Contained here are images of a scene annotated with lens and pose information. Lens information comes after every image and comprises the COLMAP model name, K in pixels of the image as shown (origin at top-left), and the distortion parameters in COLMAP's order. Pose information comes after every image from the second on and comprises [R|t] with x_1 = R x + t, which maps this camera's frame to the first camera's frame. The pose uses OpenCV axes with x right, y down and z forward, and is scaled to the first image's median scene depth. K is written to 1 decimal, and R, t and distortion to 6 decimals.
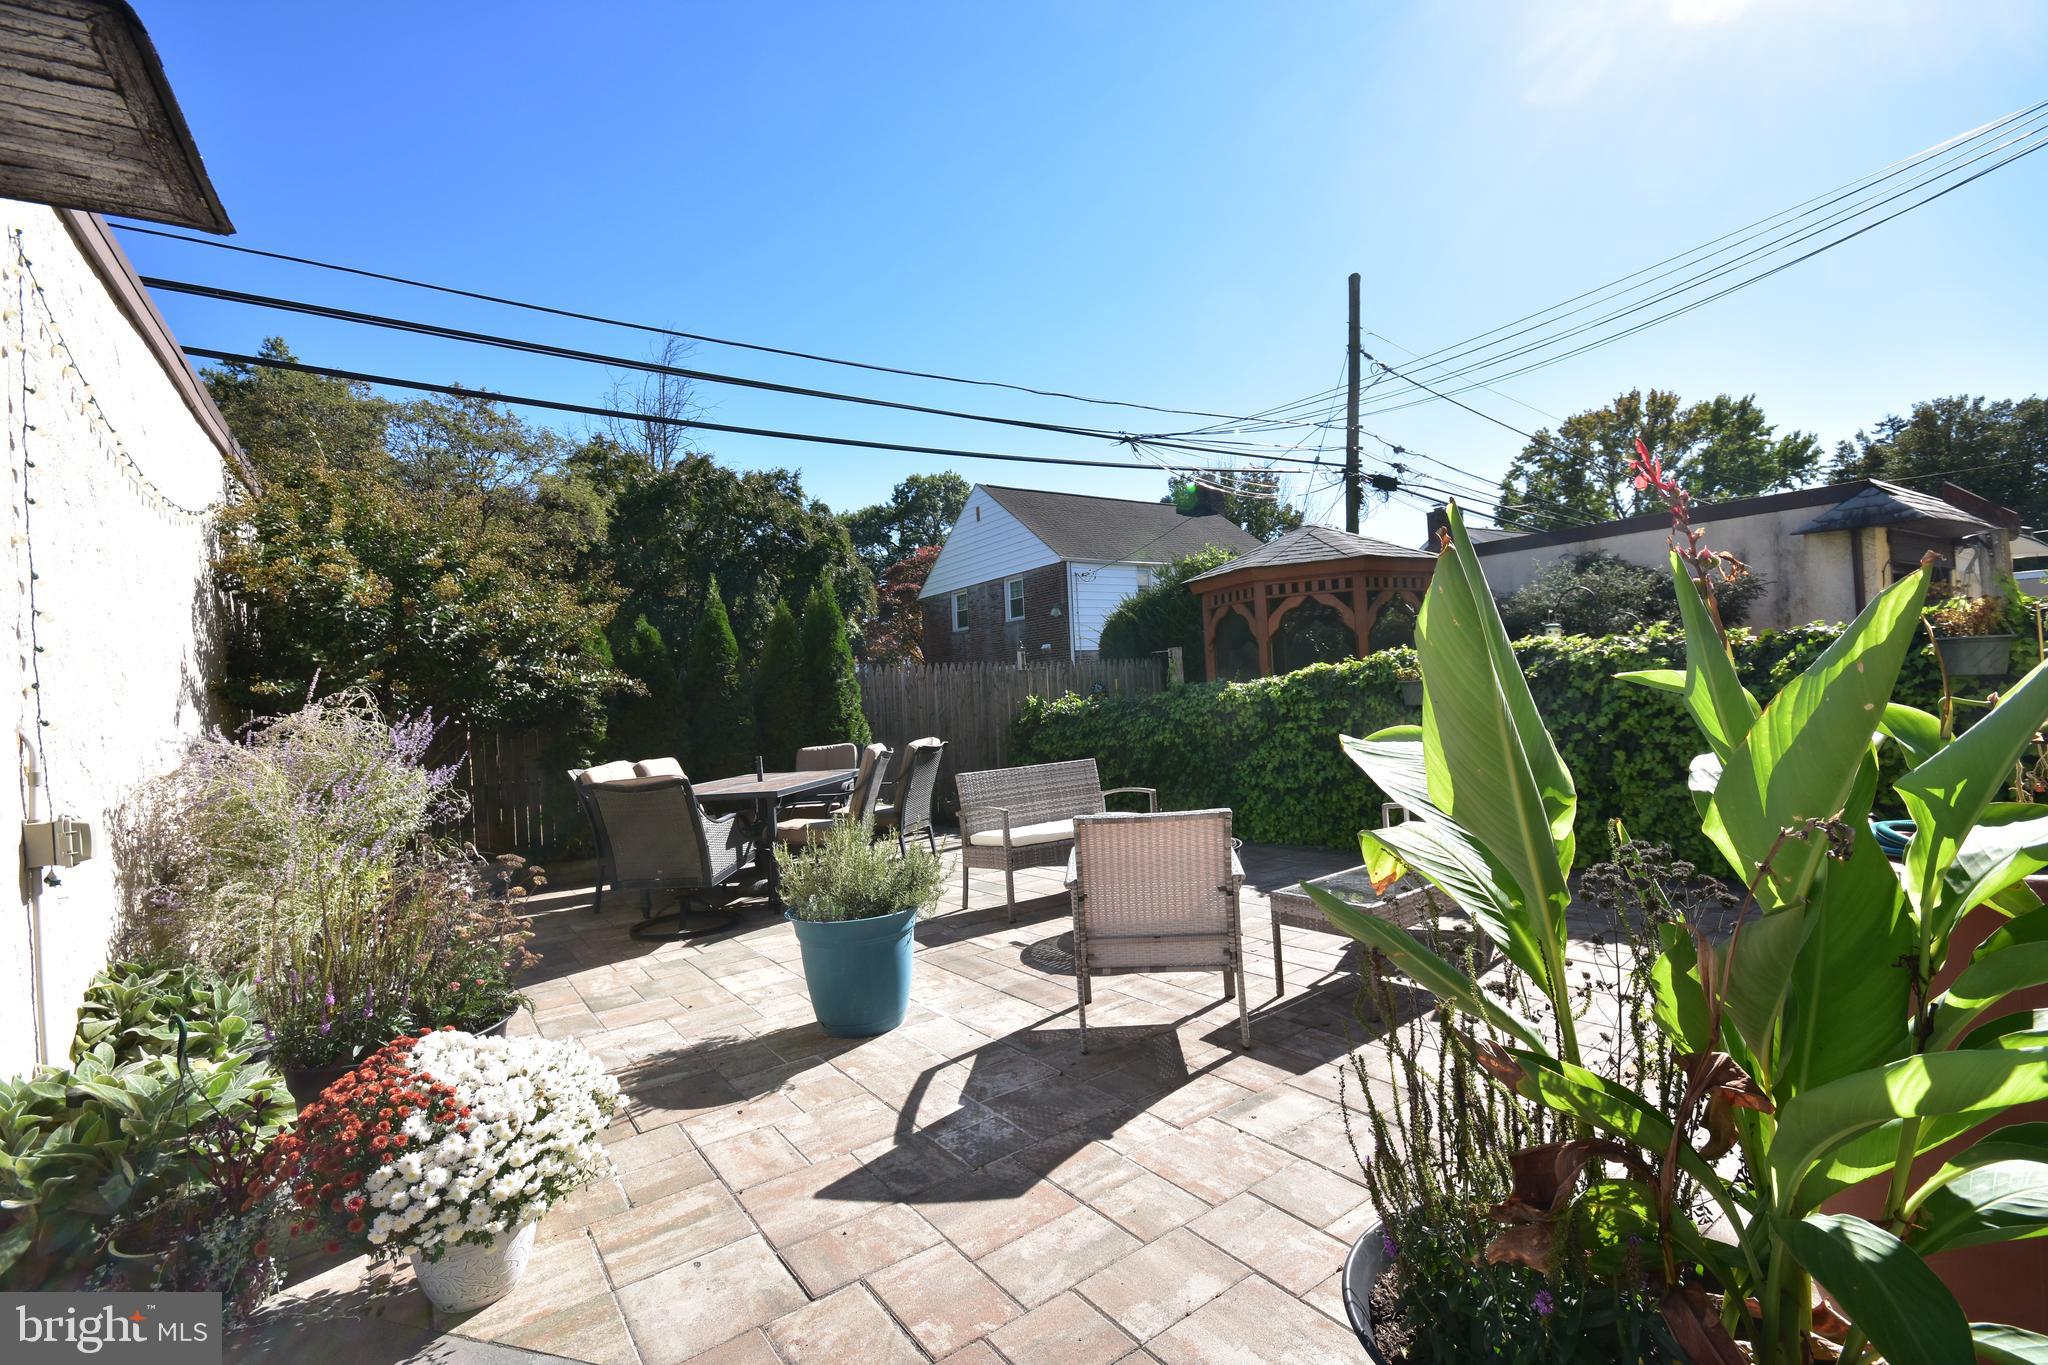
lens RADIAL K [[894.4, 0, 1031.1], [0, 894.4, 692.3], [0, 0, 1]] dist [0.001661, -0.013020]
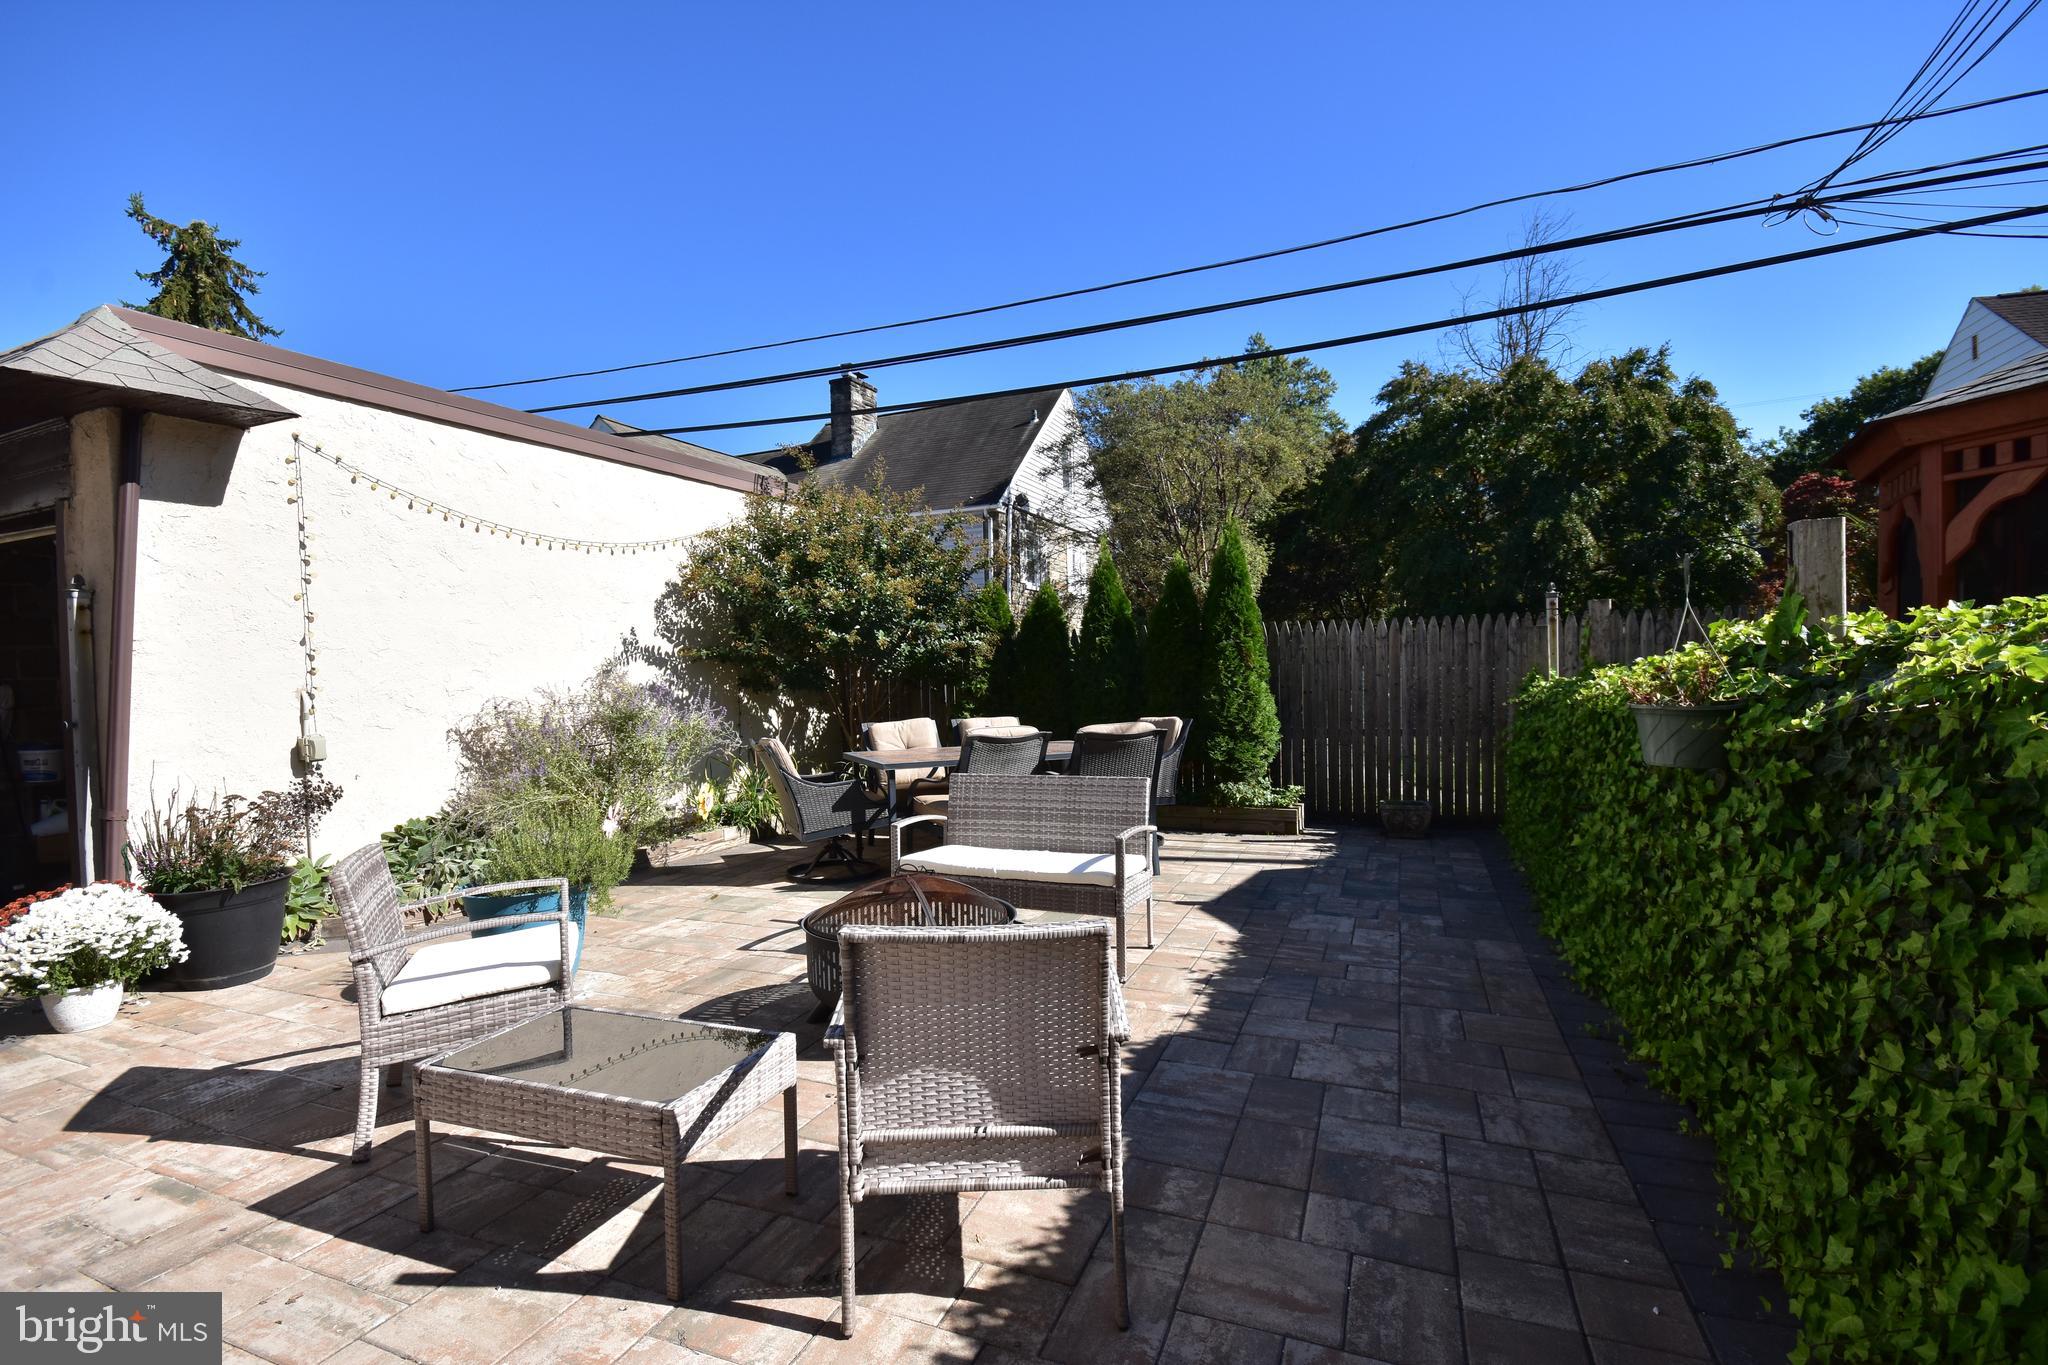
lens RADIAL K [[898.9, 0, 1032.9], [0, 898.9, 687.5], [0, 0, 1]] dist [0.026289, -0.019988]
pose [[0.538856, 0.063135, -0.840029, 0.409934], [-0.001592, 0.997262, 0.073931, -0.033474], [0.842396, -0.038501, 0.537481, 0.356934]]
